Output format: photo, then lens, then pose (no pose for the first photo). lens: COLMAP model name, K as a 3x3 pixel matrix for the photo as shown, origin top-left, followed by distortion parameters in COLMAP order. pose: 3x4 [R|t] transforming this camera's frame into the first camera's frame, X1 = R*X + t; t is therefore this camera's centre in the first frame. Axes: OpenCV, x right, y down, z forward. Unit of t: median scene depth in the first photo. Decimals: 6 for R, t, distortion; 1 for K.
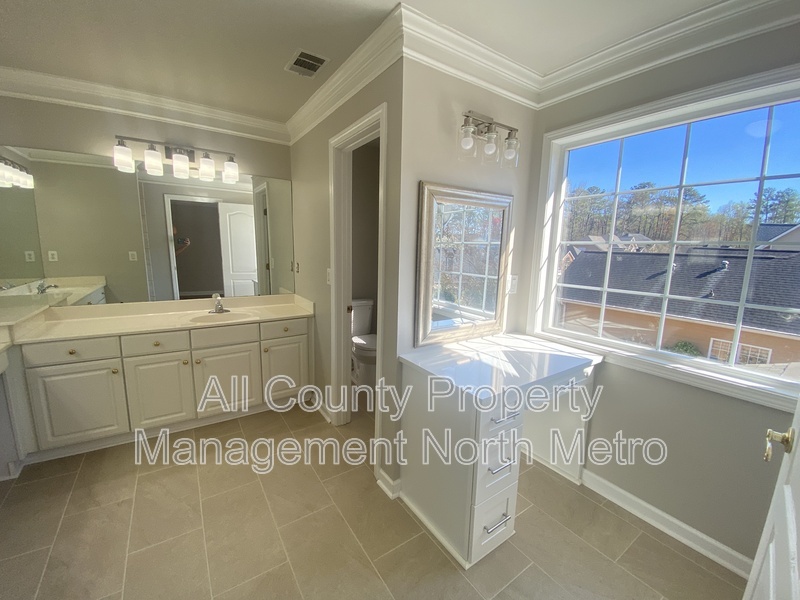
lens RADIAL K [[332.9, 0, 400.8], [0, 332.9, 299.5], [0, 0, 1]] dist [0.019439, -0.002746]
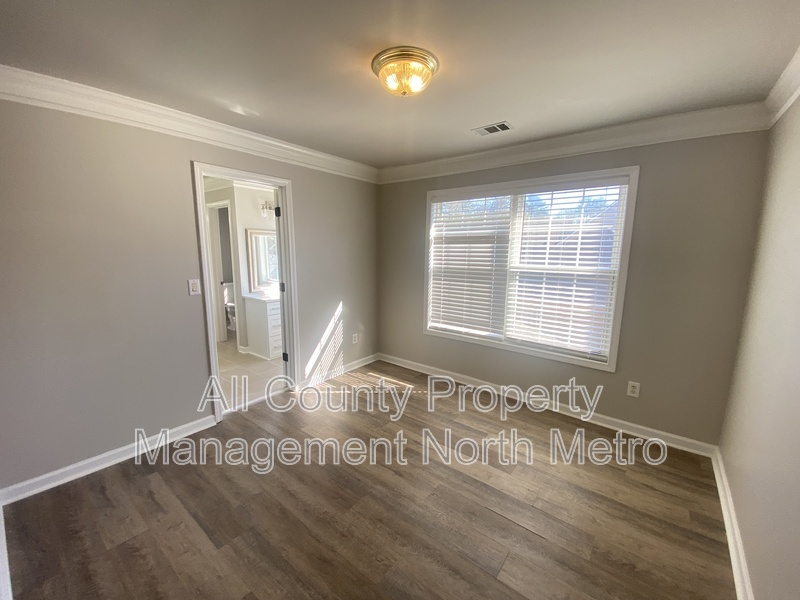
lens RADIAL K [[332.9, 0, 401.1], [0, 332.9, 299.4], [0, 0, 1]] dist [0.019439, -0.002746]
pose [[0.954073, -0.064966, 0.292444, 0.403253], [0.066071, 0.997796, 0.006108, 0.263167], [-0.292196, 0.013494, 0.956263, -1.826299]]
